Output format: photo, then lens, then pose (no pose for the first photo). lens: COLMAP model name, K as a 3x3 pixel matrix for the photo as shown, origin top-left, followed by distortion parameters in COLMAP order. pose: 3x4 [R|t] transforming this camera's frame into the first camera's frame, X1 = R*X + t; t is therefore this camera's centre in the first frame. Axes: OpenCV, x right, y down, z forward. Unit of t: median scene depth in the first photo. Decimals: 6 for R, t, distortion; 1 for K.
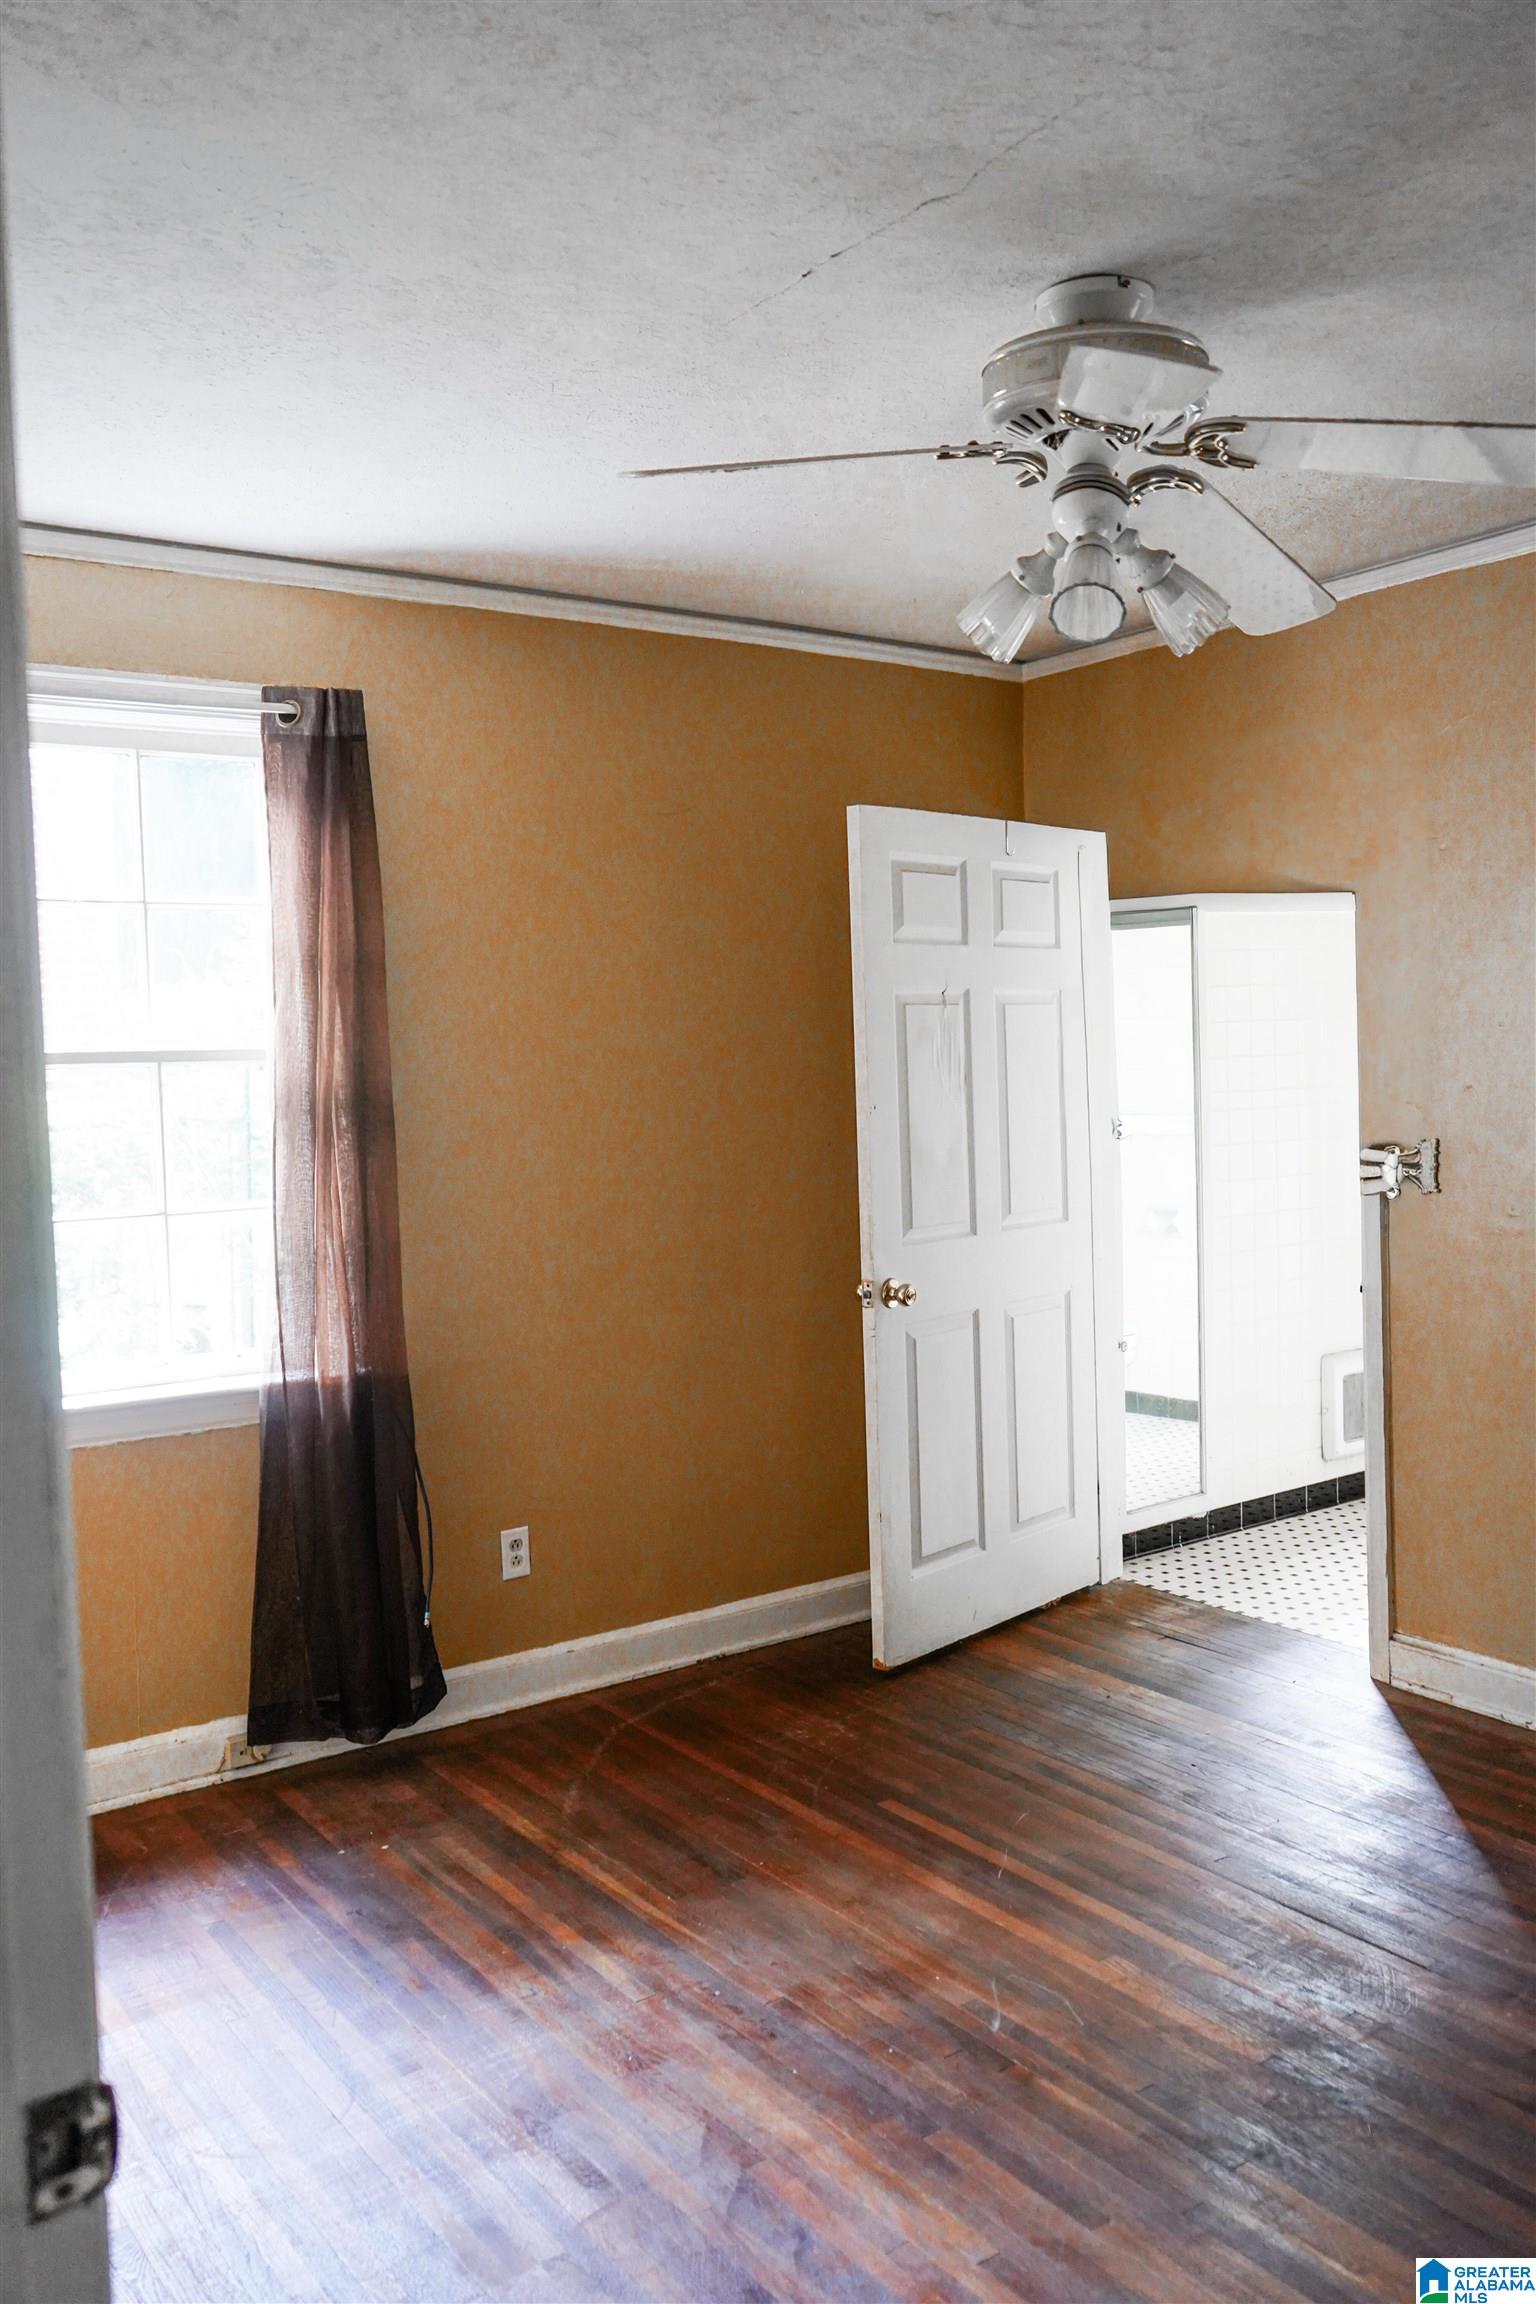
lens RADIAL K [[1838.0, 0, 768.0], [0, 1838.0, 1152.0], [0, 0, 1]] dist [-0.019357, 0.023259]
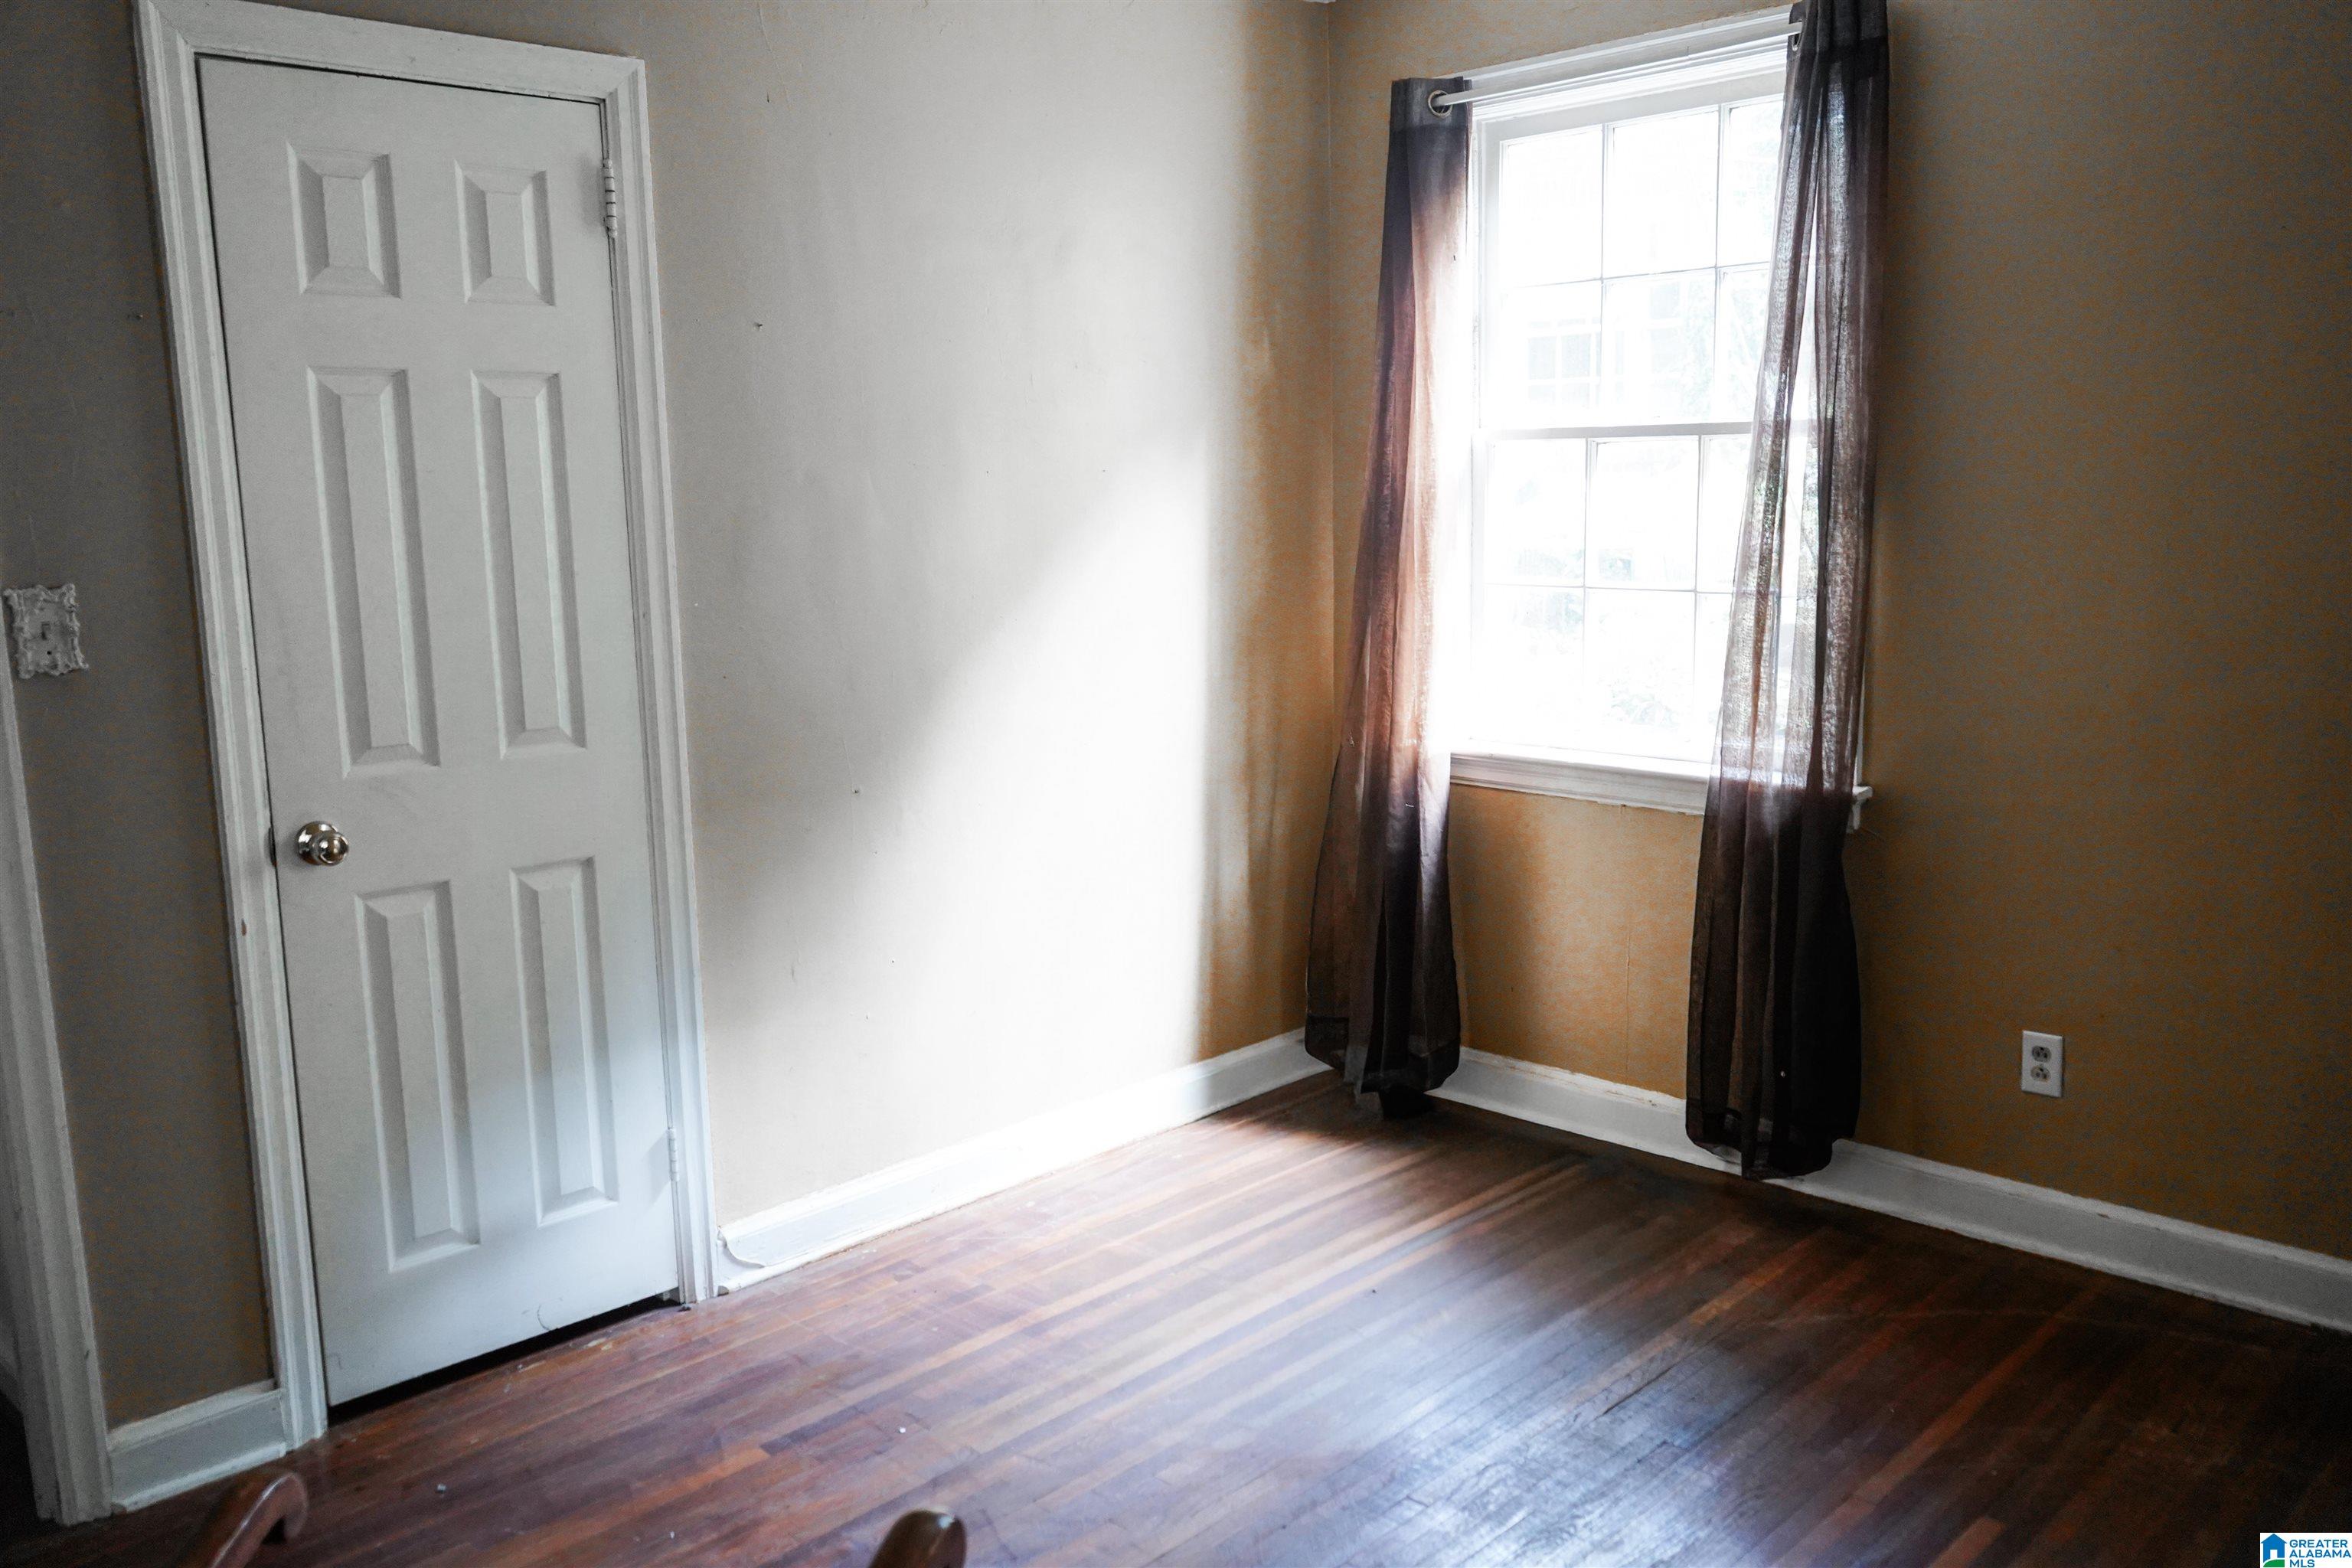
lens RADIAL K [[1876.3, 0, 1176.0], [0, 1876.3, 784.0], [0, 0, 1]] dist [-0.019357, 0.023259]
pose [[0.162177, 0.177024, -0.970753, 0.625645], [-0.034809, 0.984190, 0.173659, -0.029536], [0.986147, 0.005628, 0.165775, 0.556679]]
